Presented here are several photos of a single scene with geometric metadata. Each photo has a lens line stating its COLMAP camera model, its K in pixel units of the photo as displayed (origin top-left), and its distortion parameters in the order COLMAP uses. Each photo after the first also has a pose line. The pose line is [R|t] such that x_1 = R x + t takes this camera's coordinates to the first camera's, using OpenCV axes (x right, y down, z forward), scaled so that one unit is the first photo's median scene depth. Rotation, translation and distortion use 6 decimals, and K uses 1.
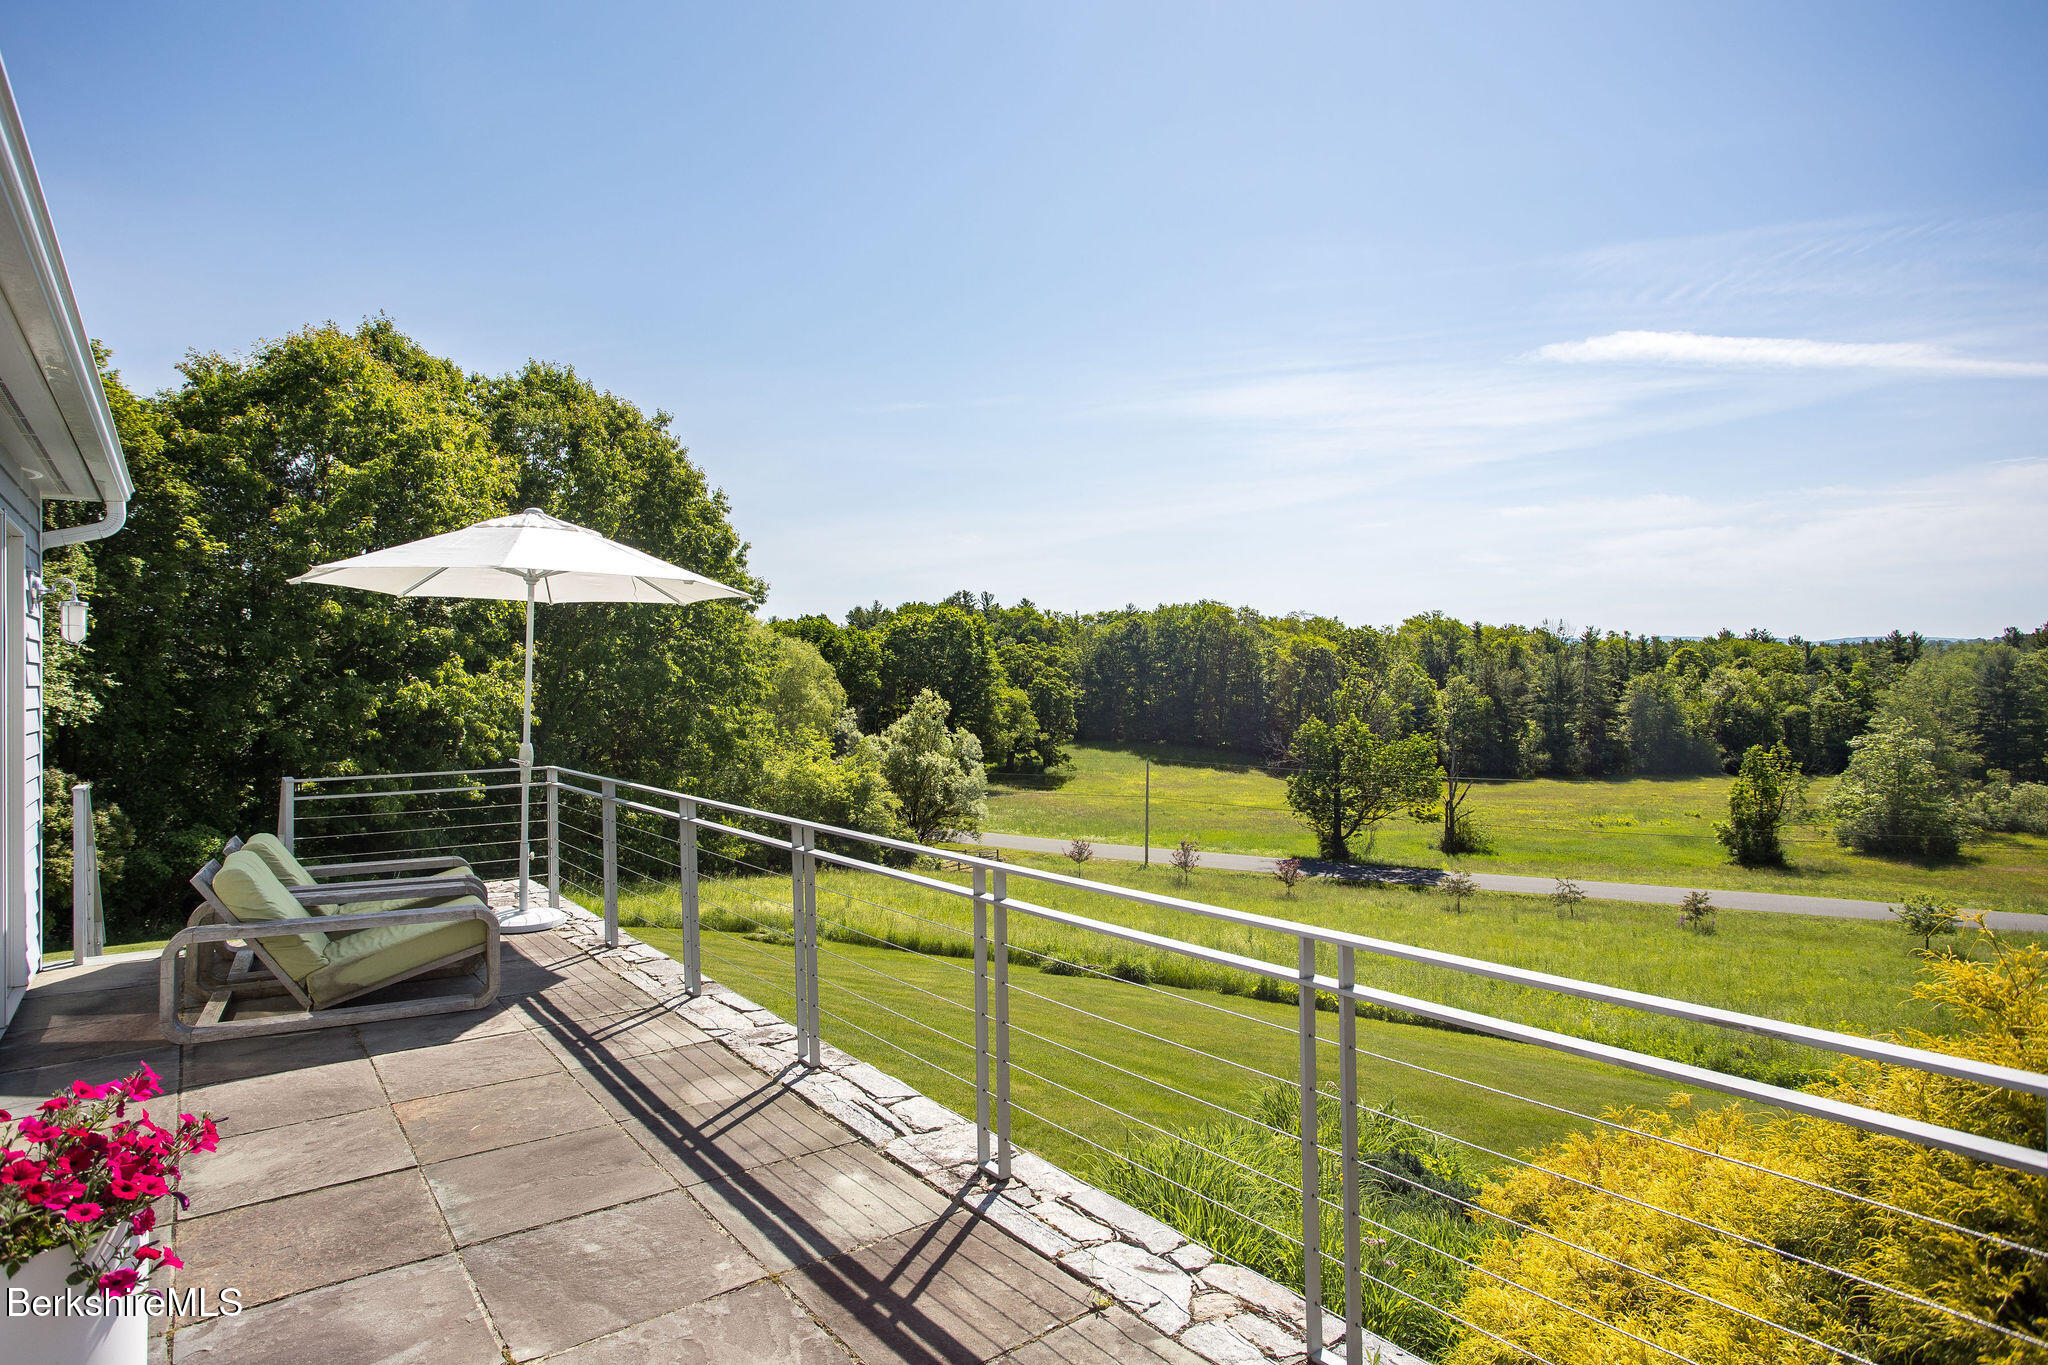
lens RADIAL K [[1116.4, 0, 1033.5], [0, 1116.4, 665.7], [0, 0, 1]] dist [-0.059215, 0.024982]
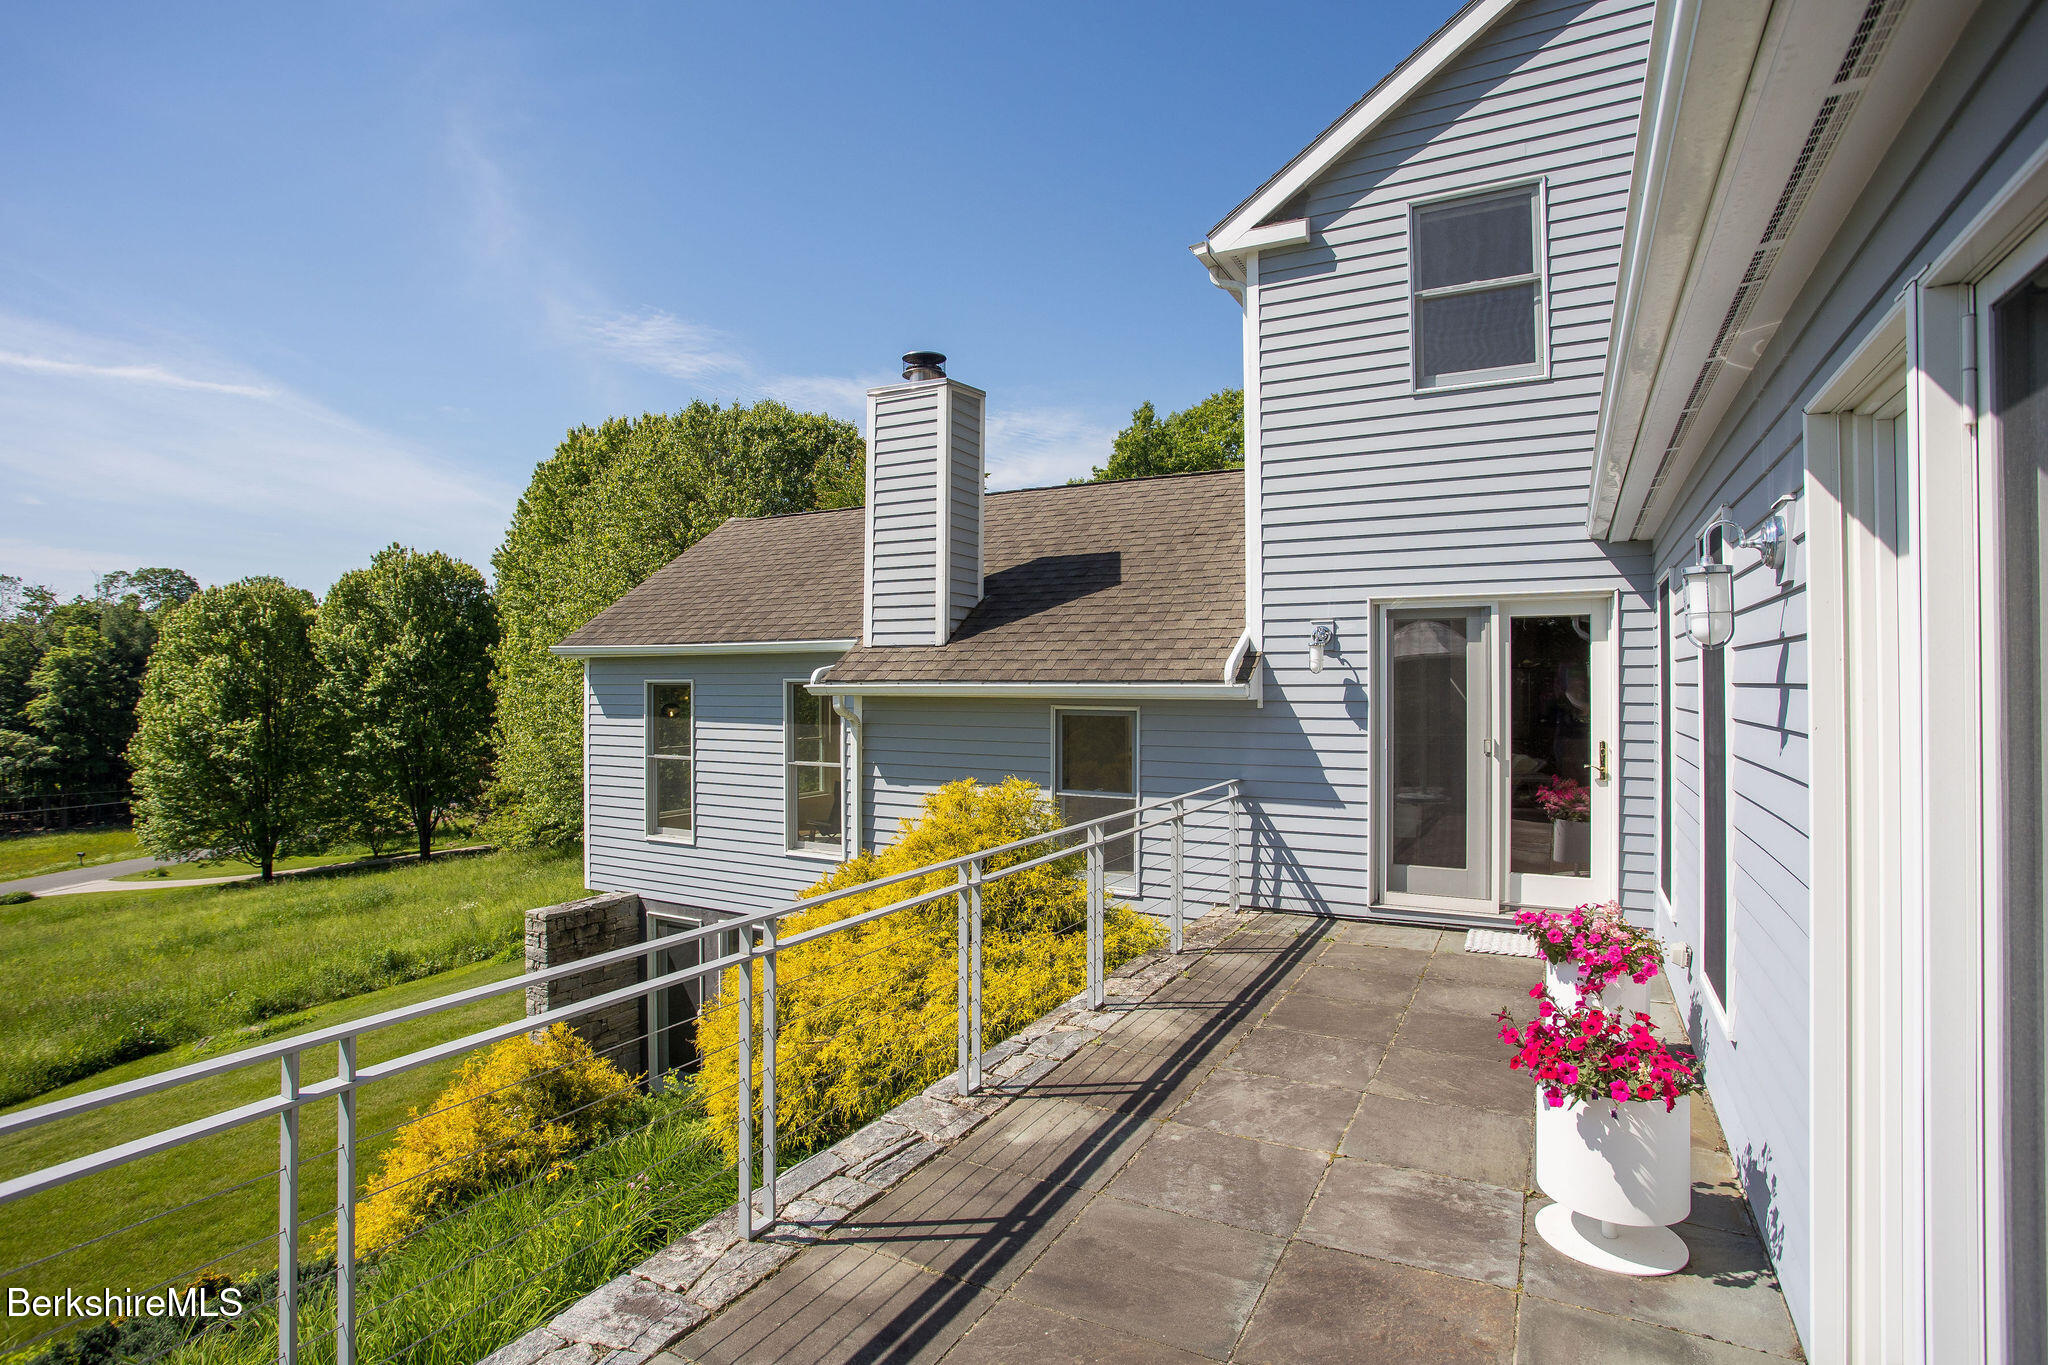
lens RADIAL K [[989.1, 0, 1030.3], [0, 989.1, 681.6], [0, 0, 1]] dist [-0.002552, -0.000223]
pose [[-0.405113, 0.013790, 0.914162, -0.539999], [-0.016788, 0.999605, -0.022518, -0.003377], [-0.914112, -0.024469, -0.404722, 0.665161]]
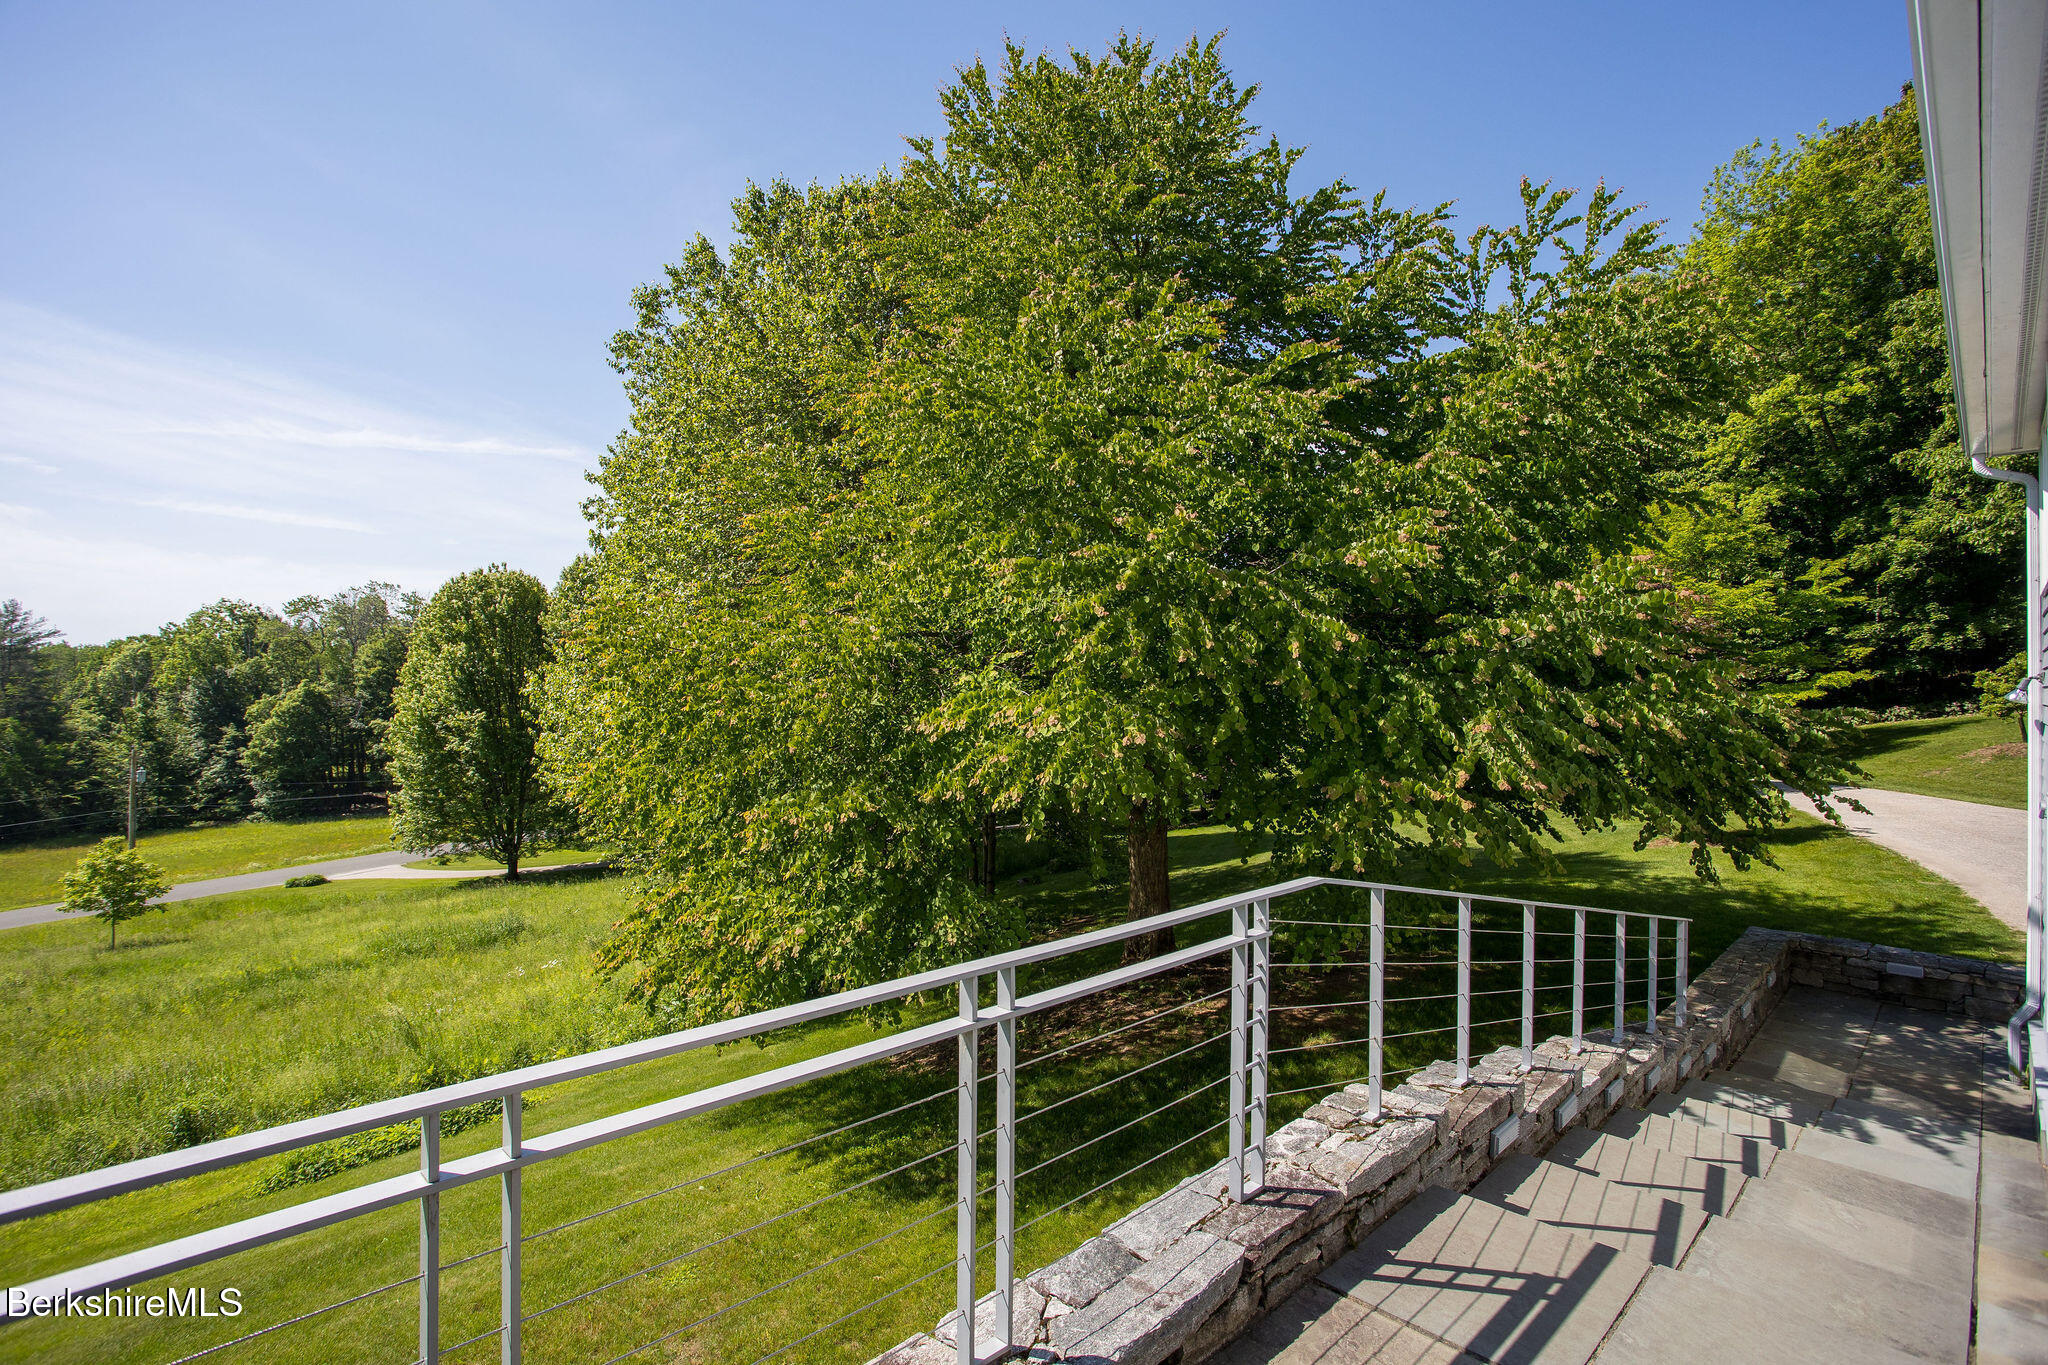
lens RADIAL K [[1012.3, 0, 1041.4], [0, 1012.3, 692.8], [0, 0, 1]] dist [0.000191, 0.000024]
pose [[-0.142223, 0.005233, 0.989821, -0.443743], [-0.030118, 0.999500, -0.009612, -0.000942], [-0.989376, -0.031178, -0.141994, 0.626315]]
